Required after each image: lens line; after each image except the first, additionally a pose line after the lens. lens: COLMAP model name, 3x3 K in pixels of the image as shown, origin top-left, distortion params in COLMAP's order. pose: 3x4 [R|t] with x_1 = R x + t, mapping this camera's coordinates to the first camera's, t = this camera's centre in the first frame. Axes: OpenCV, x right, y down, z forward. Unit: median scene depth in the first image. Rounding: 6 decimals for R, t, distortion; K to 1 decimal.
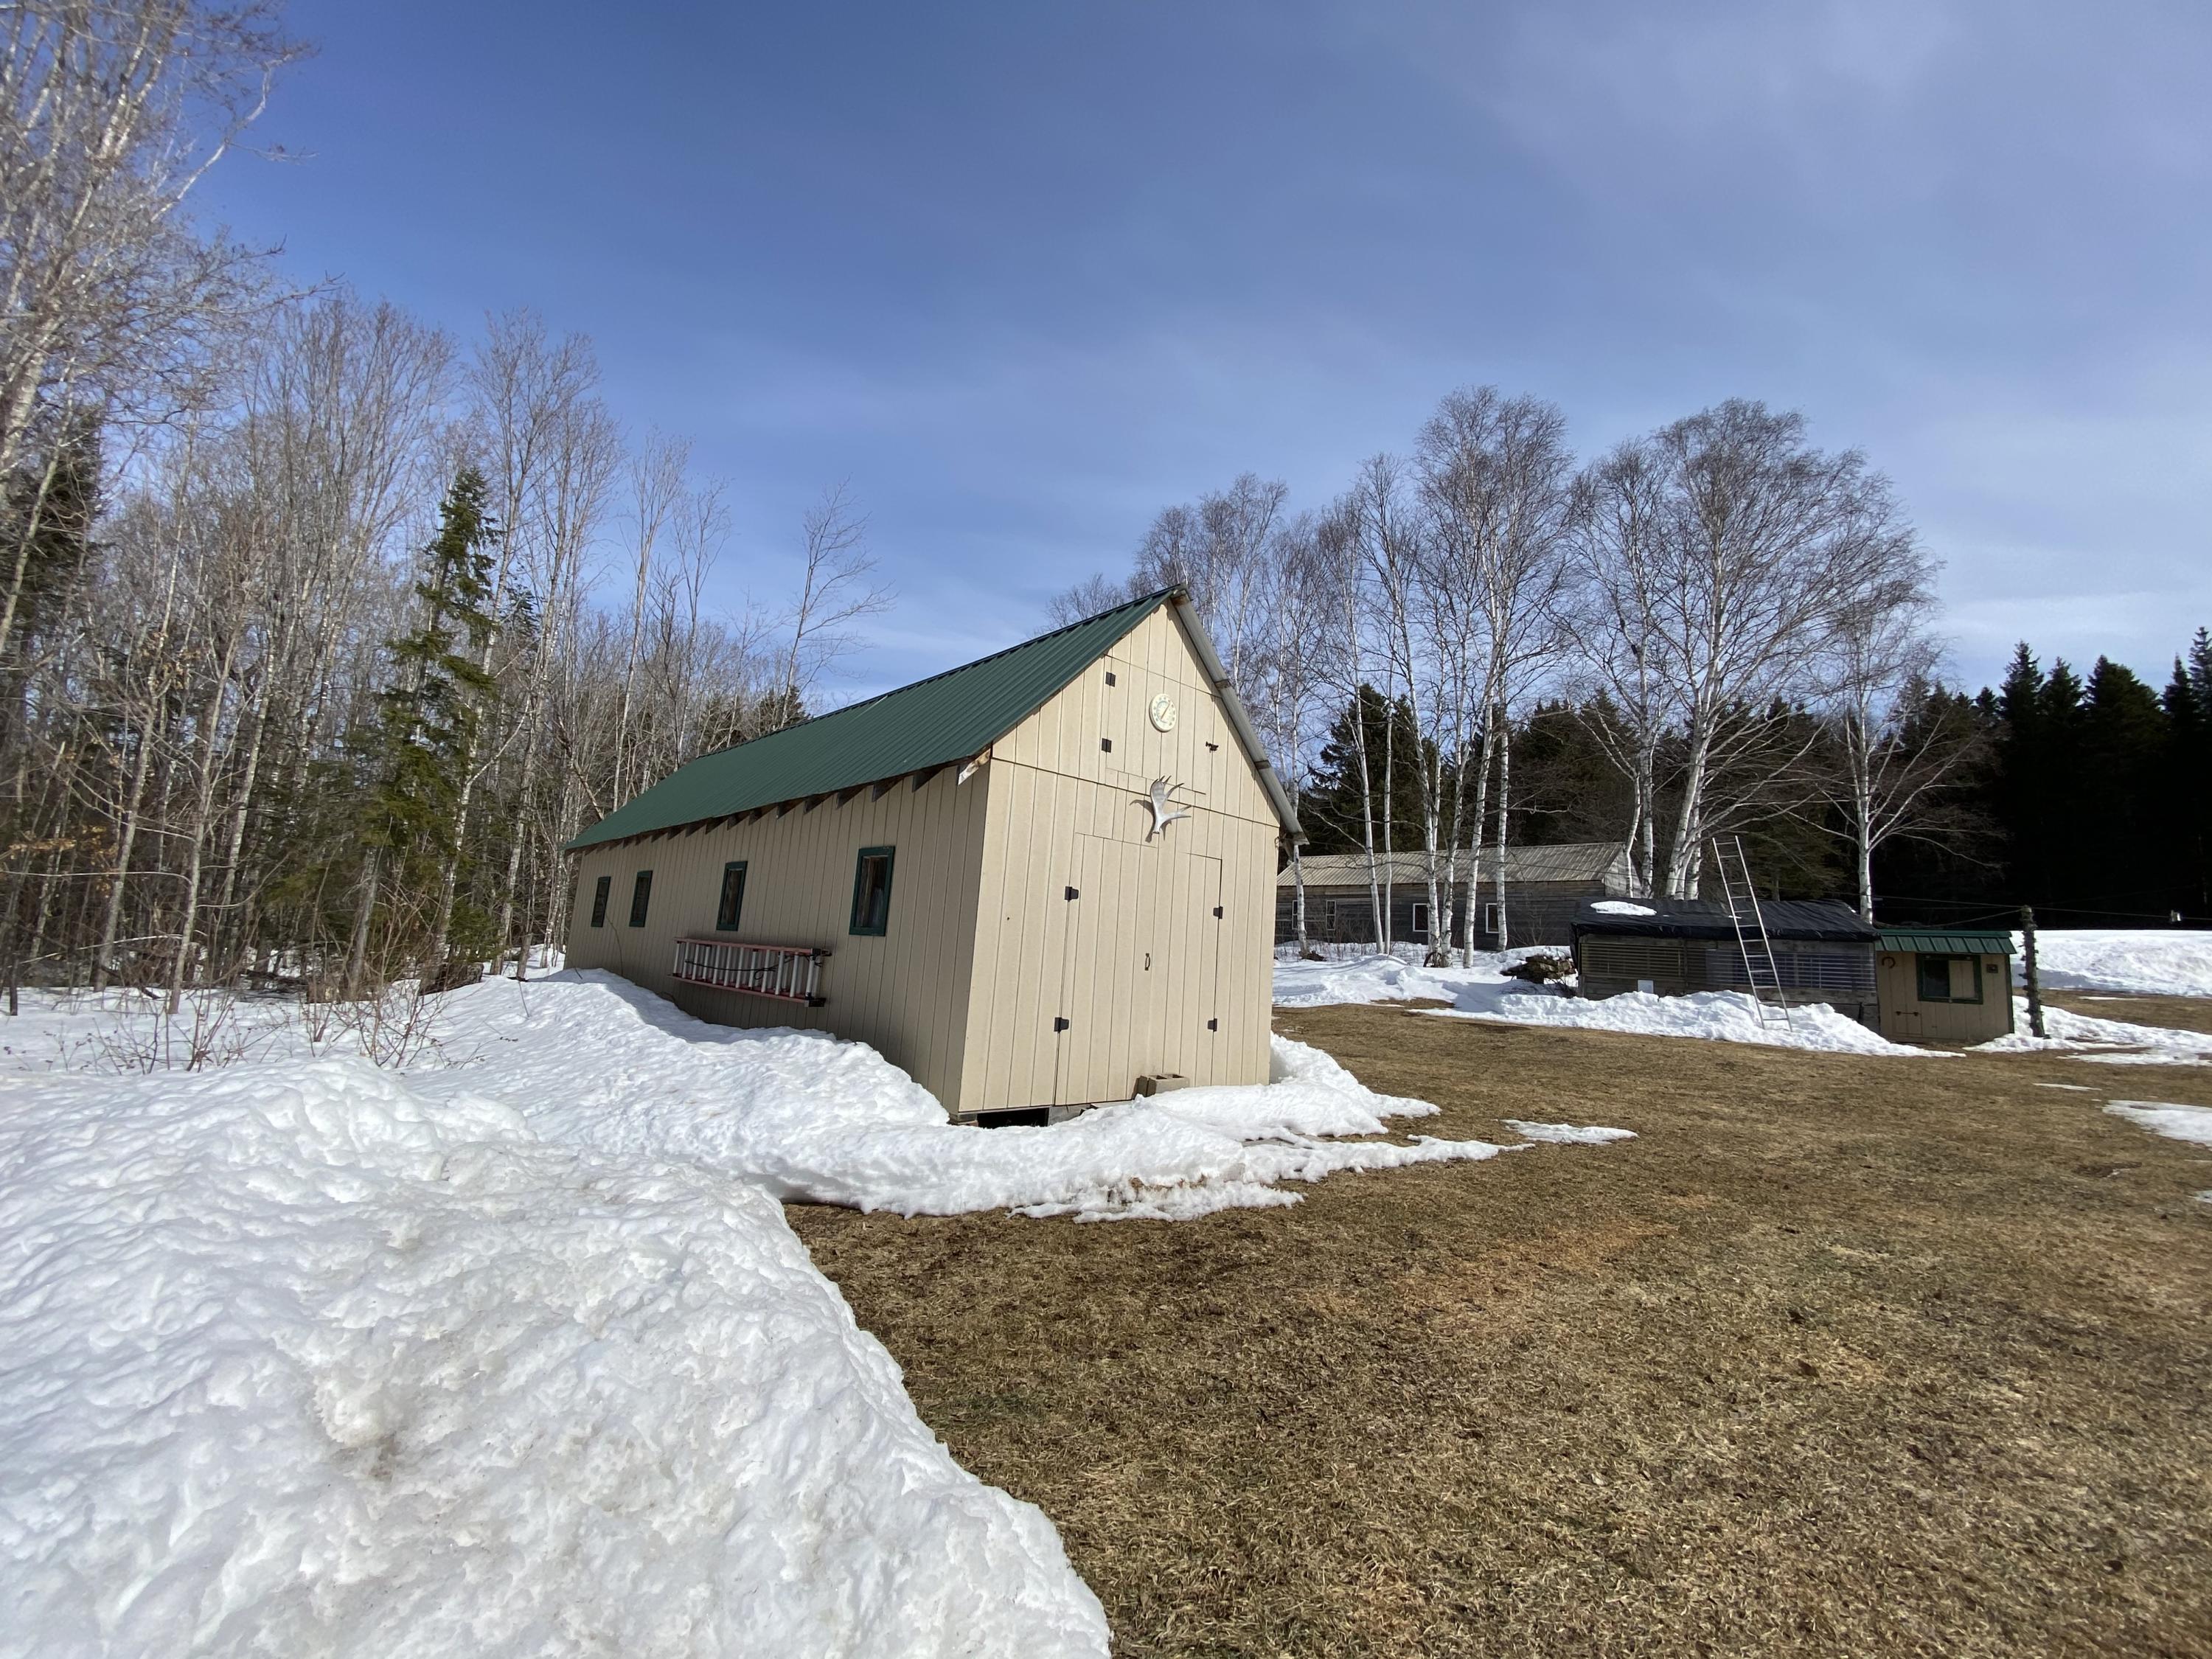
lens RADIAL K [[896.8, 0, 1111.2], [0, 896.8, 841.0], [0, 0, 1]] dist [0.000032, -0.013657]
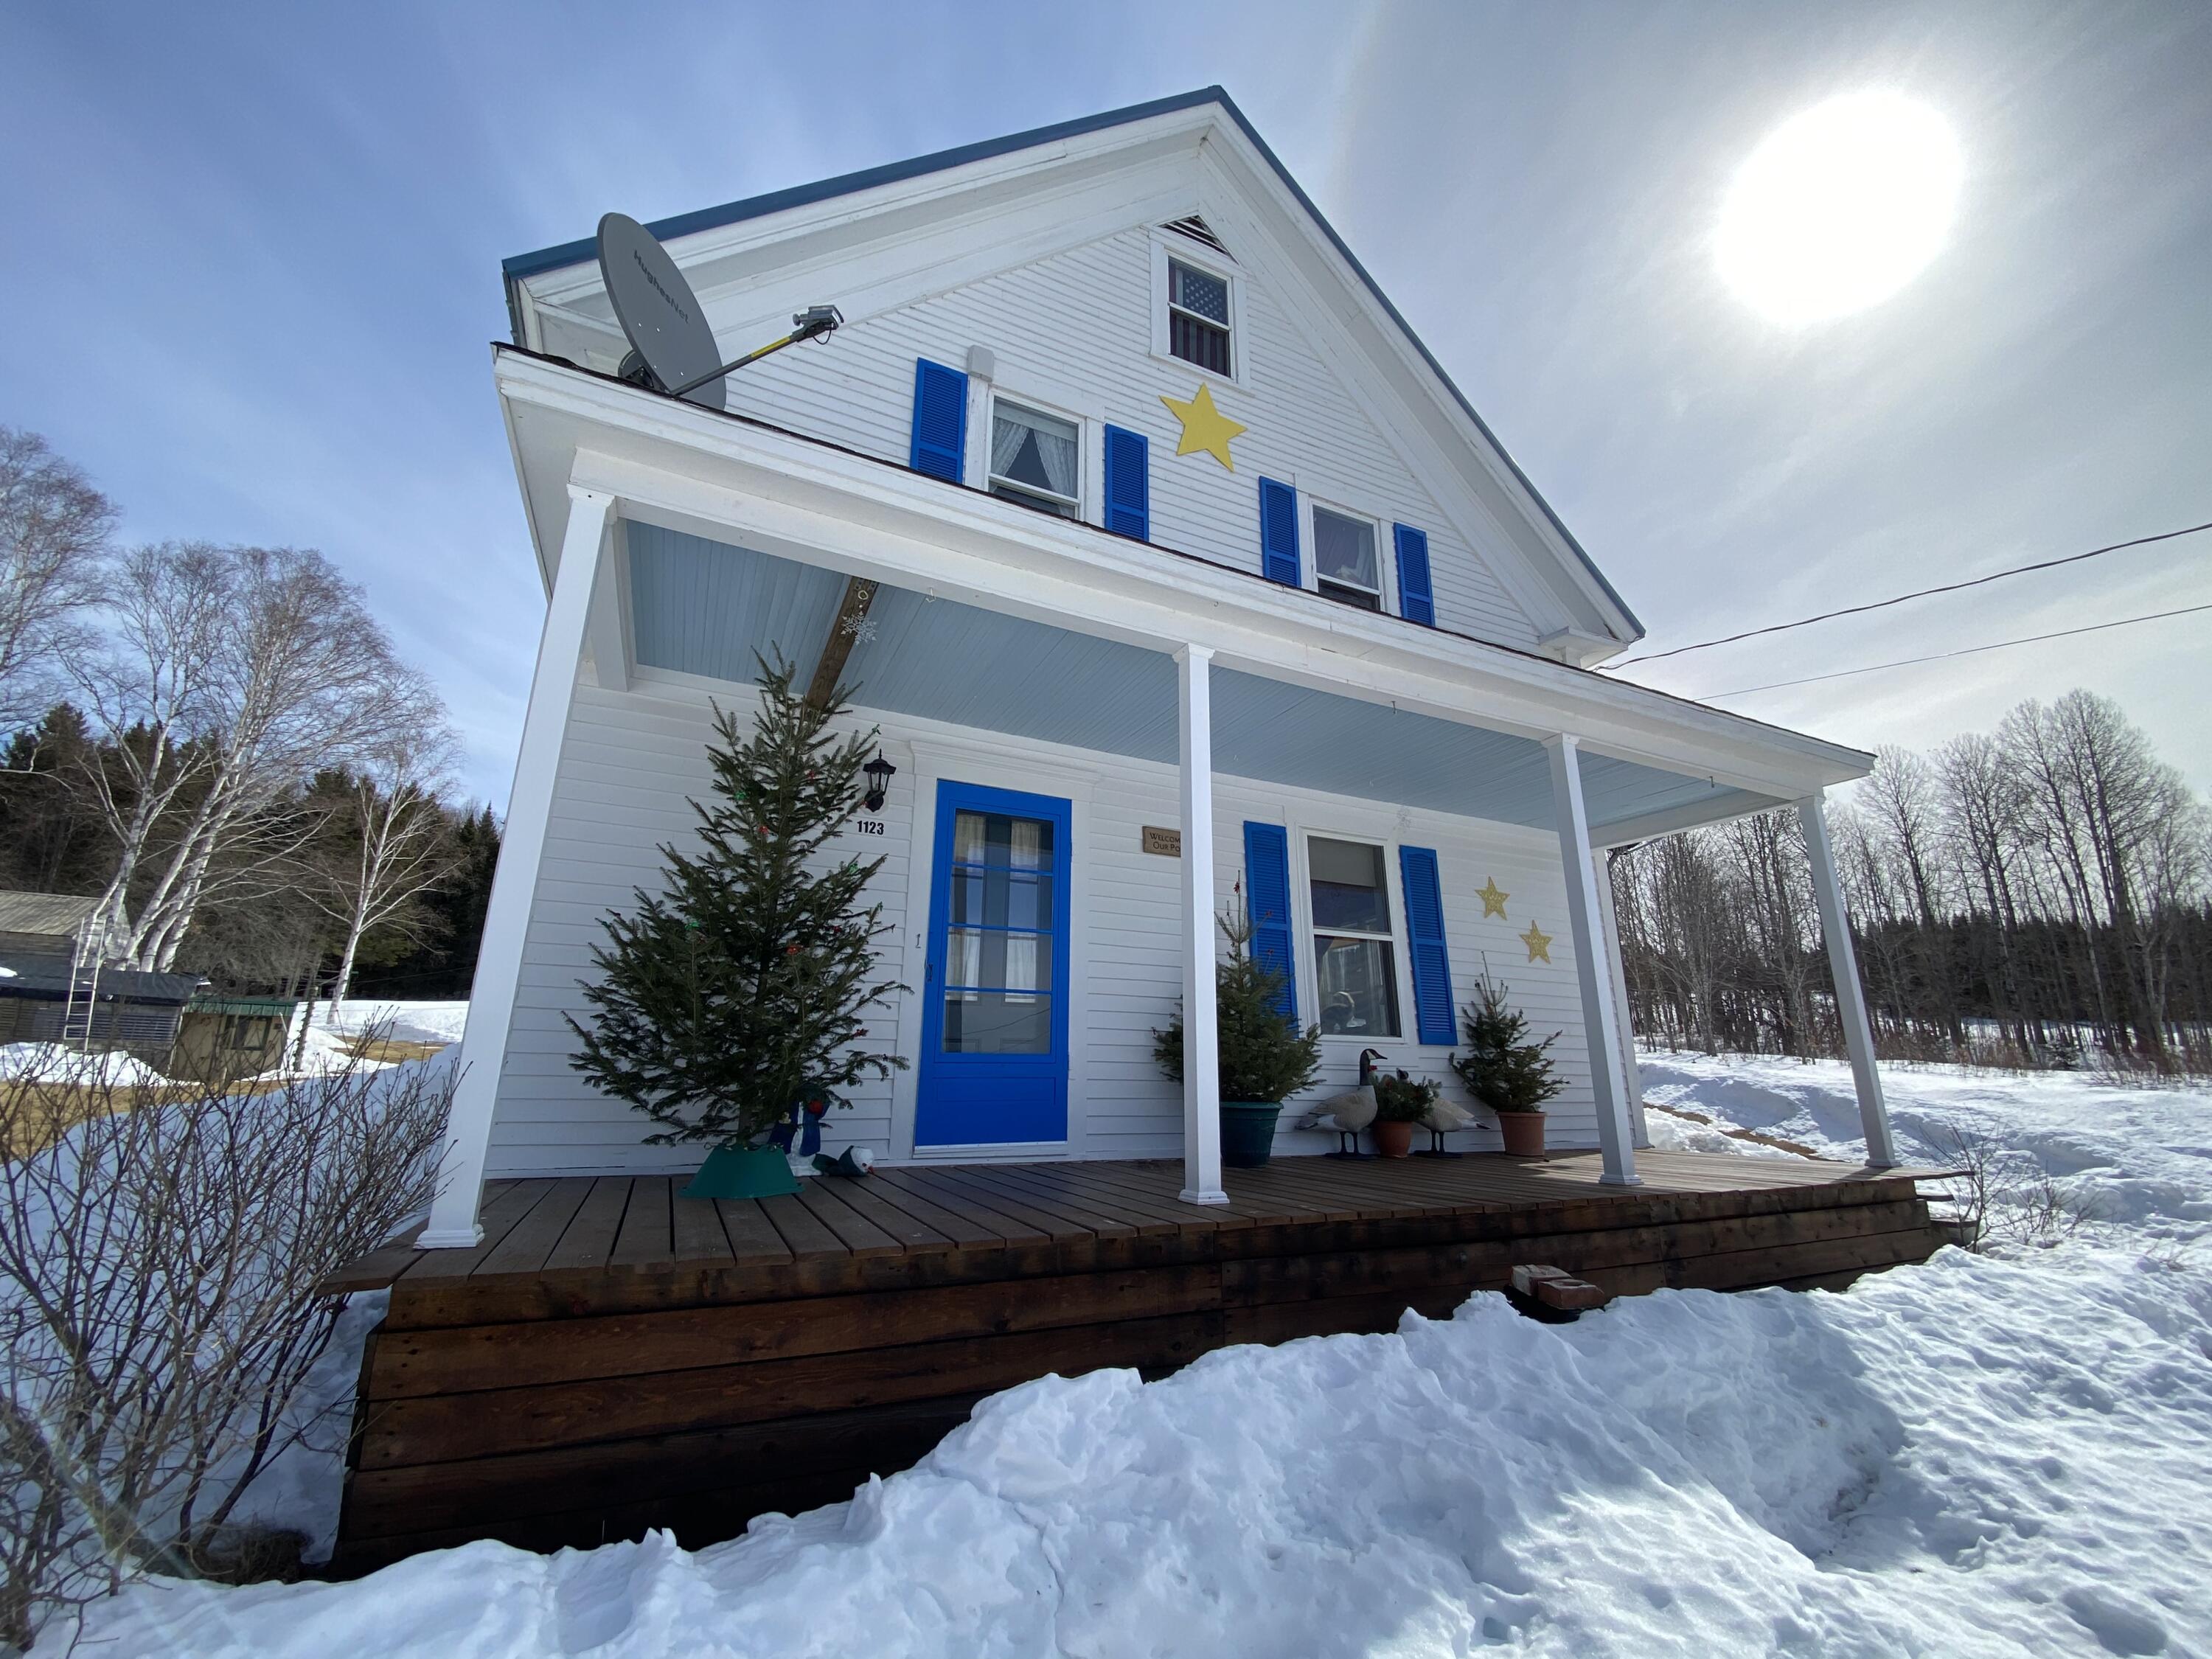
lens RADIAL K [[896.8, 0, 1111.2], [0, 896.8, 841.0], [0, 0, 1]] dist [0.000032, -0.013657]
pose [[0.284197, 0.183745, 0.940994, -0.107069], [-0.118508, 0.980670, -0.155700, -0.102874], [-0.951413, -0.067266, 0.300479, -0.824829]]
